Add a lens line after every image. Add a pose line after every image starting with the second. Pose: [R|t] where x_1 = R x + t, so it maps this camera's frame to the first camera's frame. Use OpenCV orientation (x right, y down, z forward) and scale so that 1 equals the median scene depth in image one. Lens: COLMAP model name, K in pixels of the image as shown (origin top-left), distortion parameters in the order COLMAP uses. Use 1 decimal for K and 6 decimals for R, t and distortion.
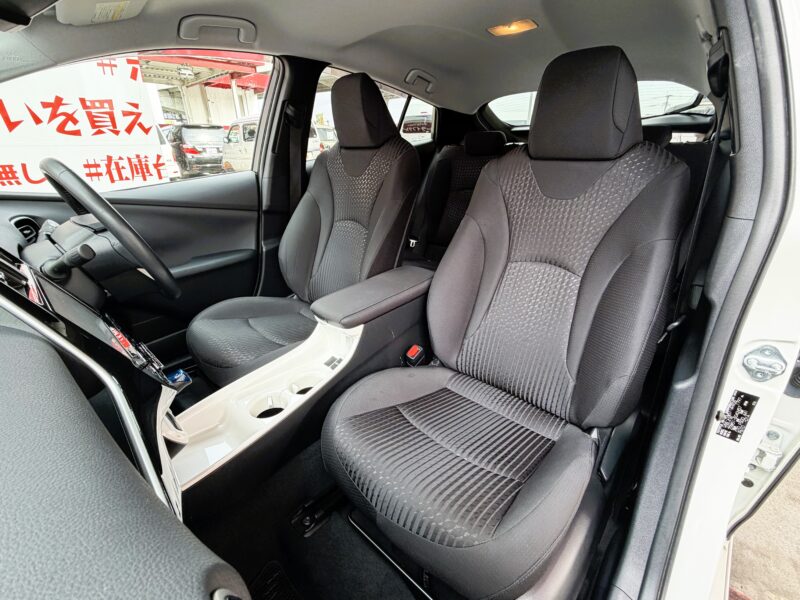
lens RADIAL K [[354.3, 0, 400.0], [0, 354.3, 300.0], [0, 0, 1]] dist [-0.002552, -0.000321]
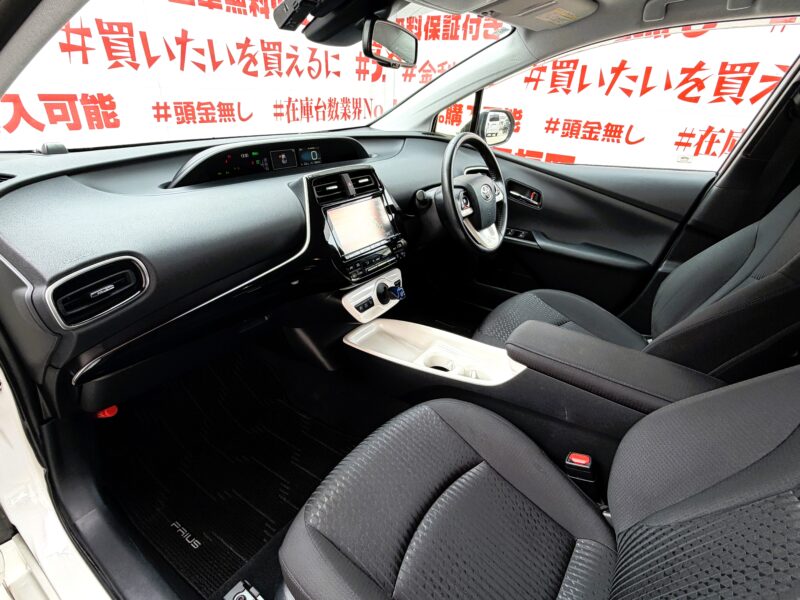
lens RADIAL K [[423.1, 0, 400.0], [0, 423.1, 300.0], [0, 0, 1]] dist [-0.000682, -0.000254]
pose [[0.143890, 0.481022, -0.864820, 0.468568], [-0.465051, 0.804271, 0.369969, -0.210470], [0.873512, 0.348950, 0.339426, 0.261824]]
